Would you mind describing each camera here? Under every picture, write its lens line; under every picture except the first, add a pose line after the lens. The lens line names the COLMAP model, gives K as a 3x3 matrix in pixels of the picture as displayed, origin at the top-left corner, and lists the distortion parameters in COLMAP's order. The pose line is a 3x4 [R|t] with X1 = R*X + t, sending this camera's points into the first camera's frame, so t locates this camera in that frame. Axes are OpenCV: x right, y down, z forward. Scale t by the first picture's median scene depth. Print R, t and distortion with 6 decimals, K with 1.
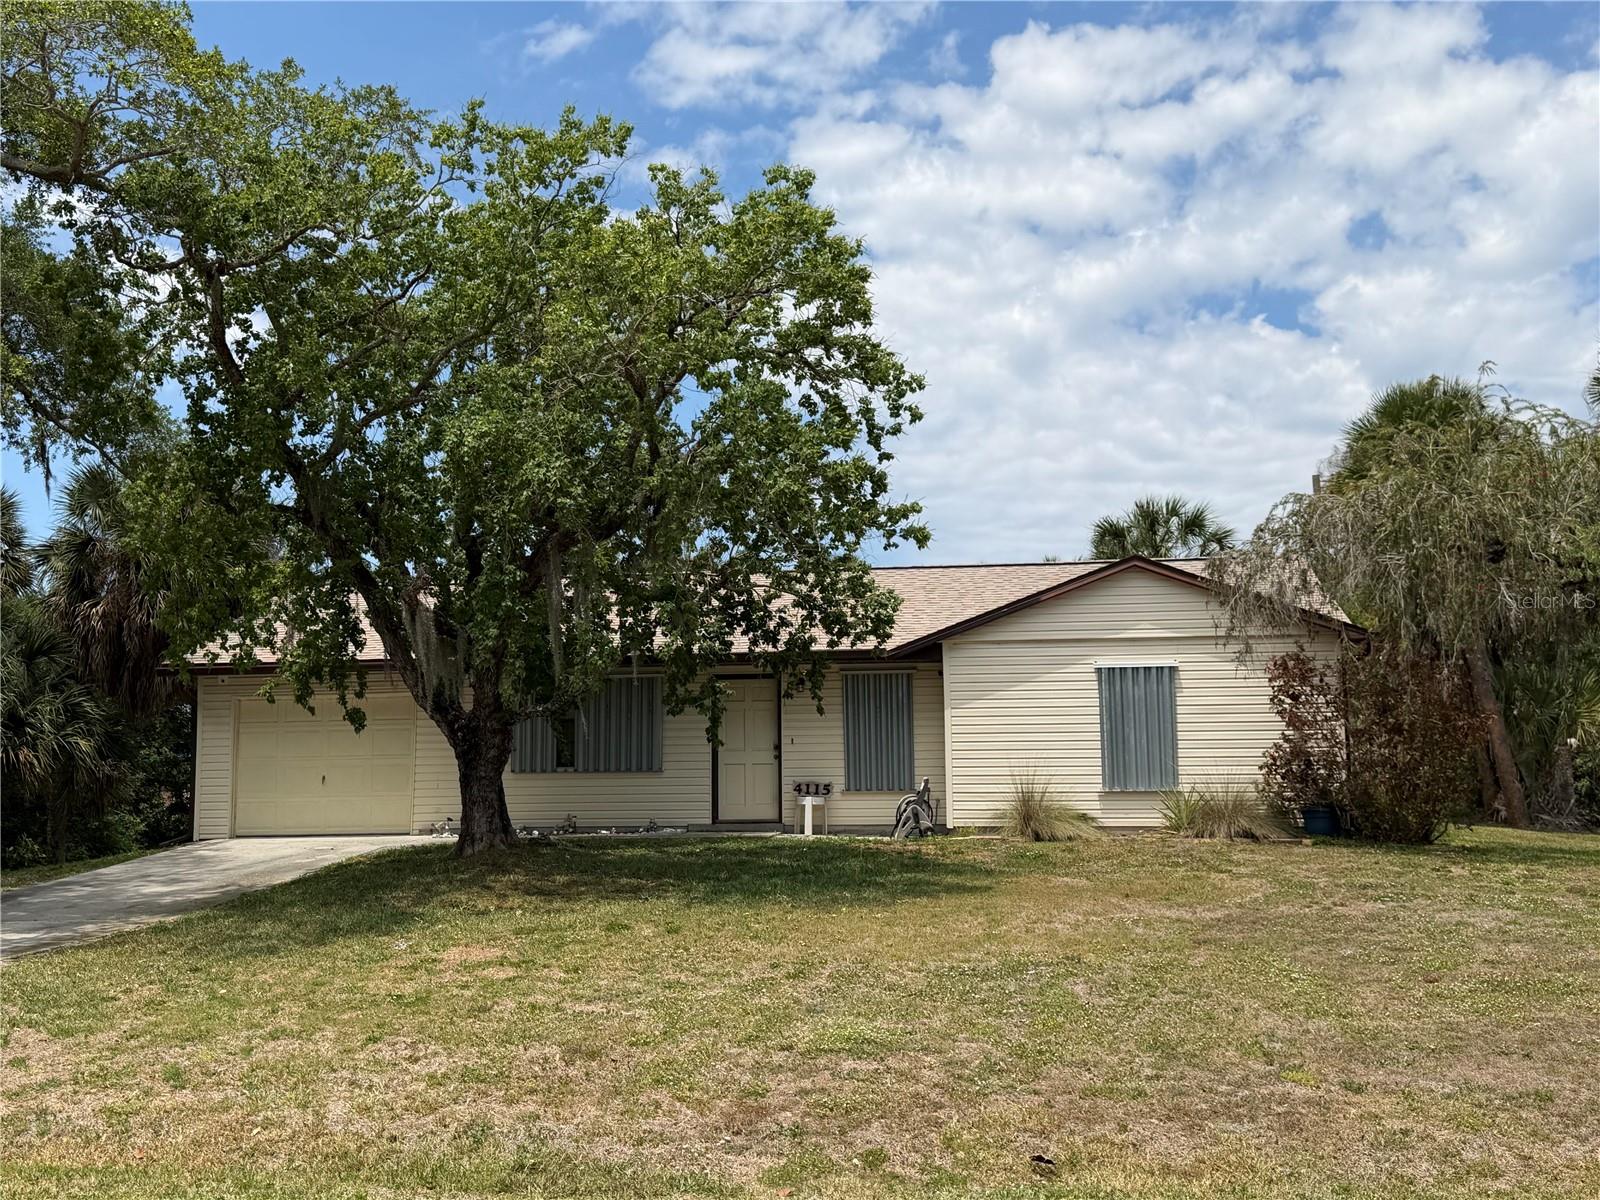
lens RADIAL K [[1672.4, 0, 799.1], [0, 1672.4, 604.8], [0, 0, 1]] dist [0.185330, -0.439092]
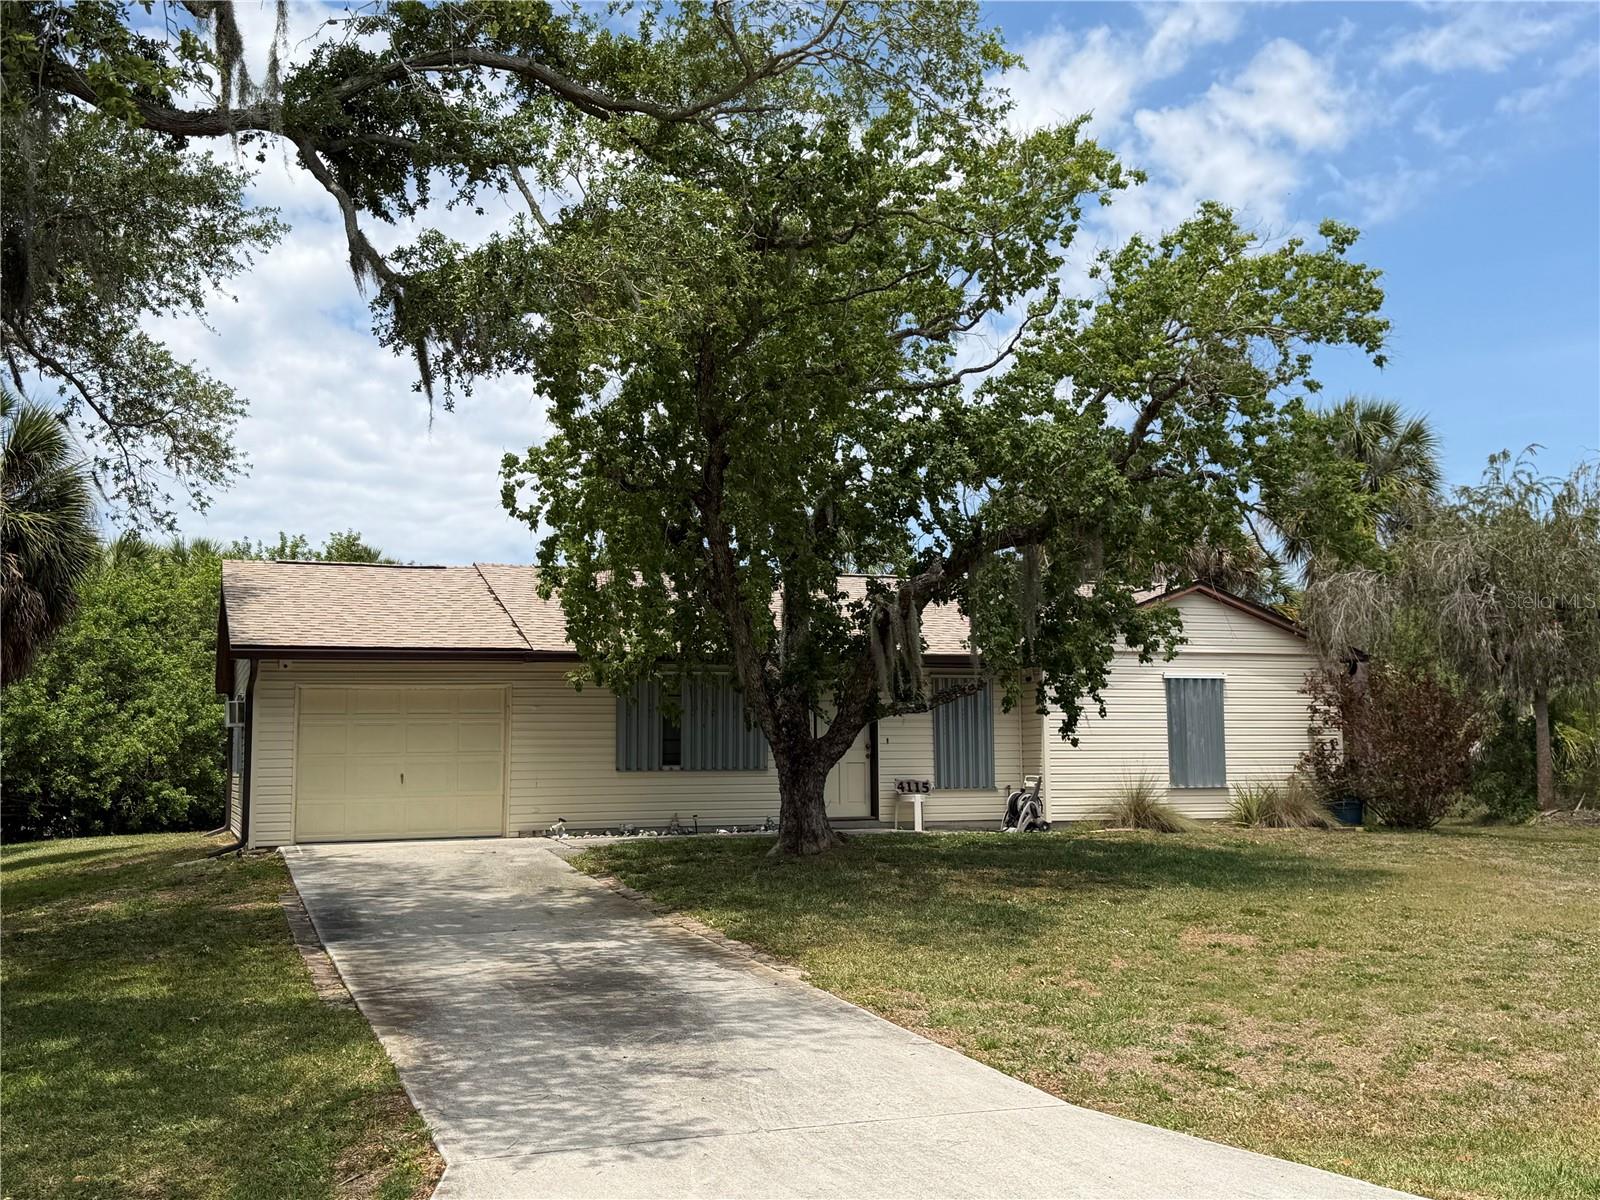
lens RADIAL K [[1660.0, 0, 807.2], [0, 1660.0, 597.4], [0, 0, 1]] dist [0.159067, -0.287537]
pose [[0.889386, 0.047763, 0.454656, -0.525664], [-0.044107, 0.998853, -0.018650, 0.014588], [-0.455025, -0.003466, 0.890472, 0.110928]]
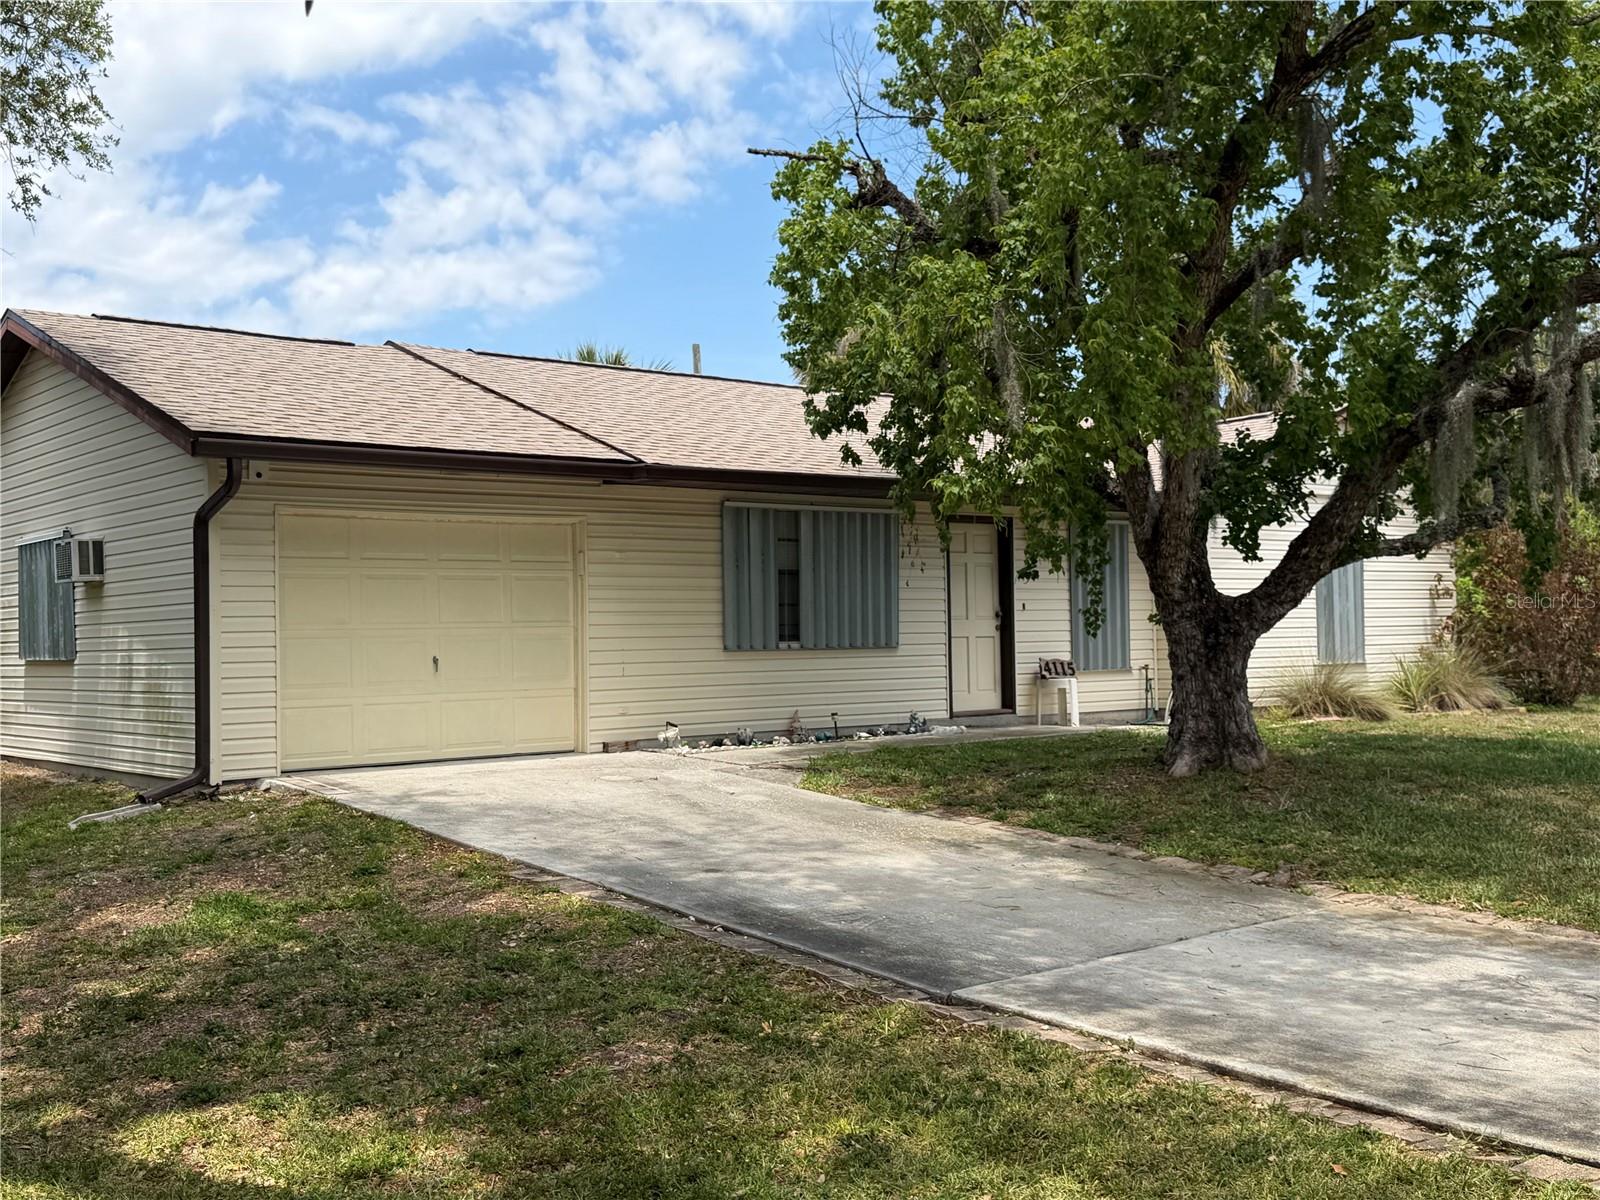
lens RADIAL K [[1672.4, 0, 799.1], [0, 1672.4, 604.8], [0, 0, 1]] dist [0.185330, -0.439092]
pose [[0.688065, 0.012743, 0.725537, -0.634405], [-0.057531, 0.997656, 0.037037, 0.058949], [-0.723364, -0.067225, 0.687186, 0.558374]]
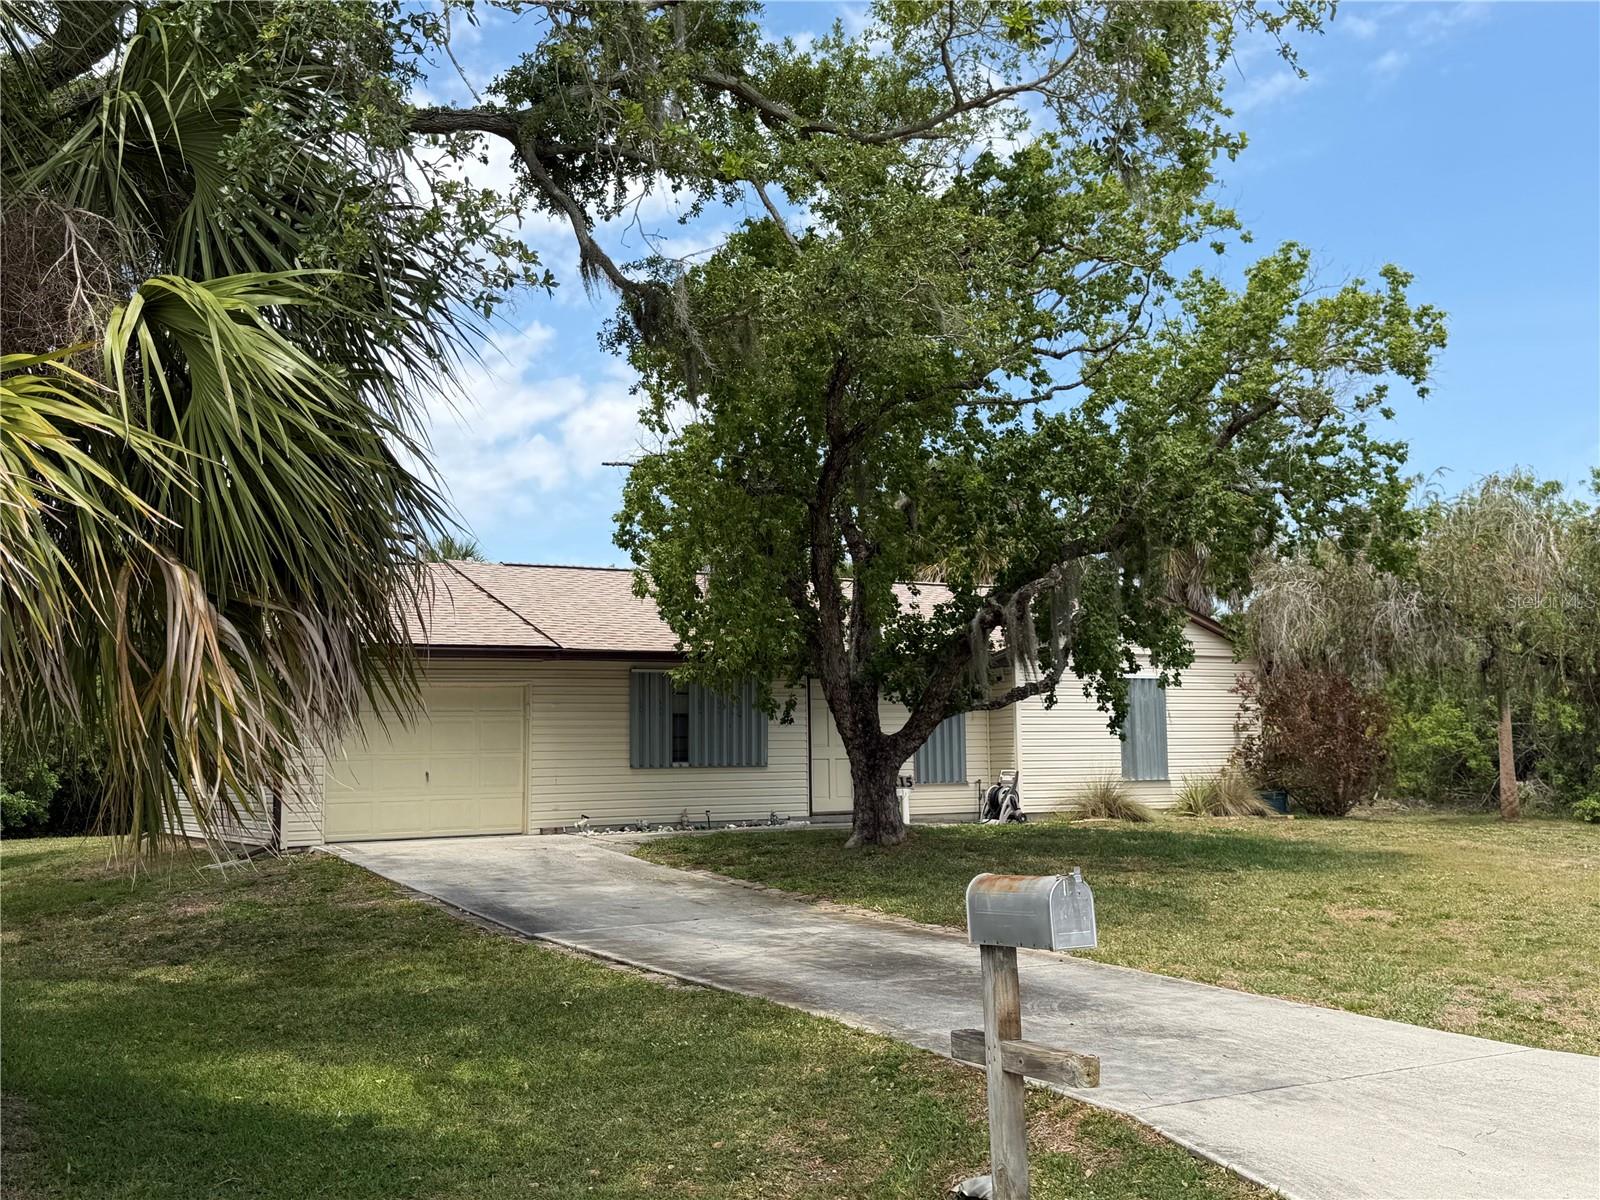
lens RADIAL K [[1672.4, 0, 799.1], [0, 1672.4, 604.8], [0, 0, 1]] dist [0.185330, -0.439092]
pose [[0.791298, 0.054850, 0.608965, -0.709031], [-0.051242, 0.998413, -0.023343, 0.024283], [-0.609280, -0.012733, 0.792853, 0.181737]]
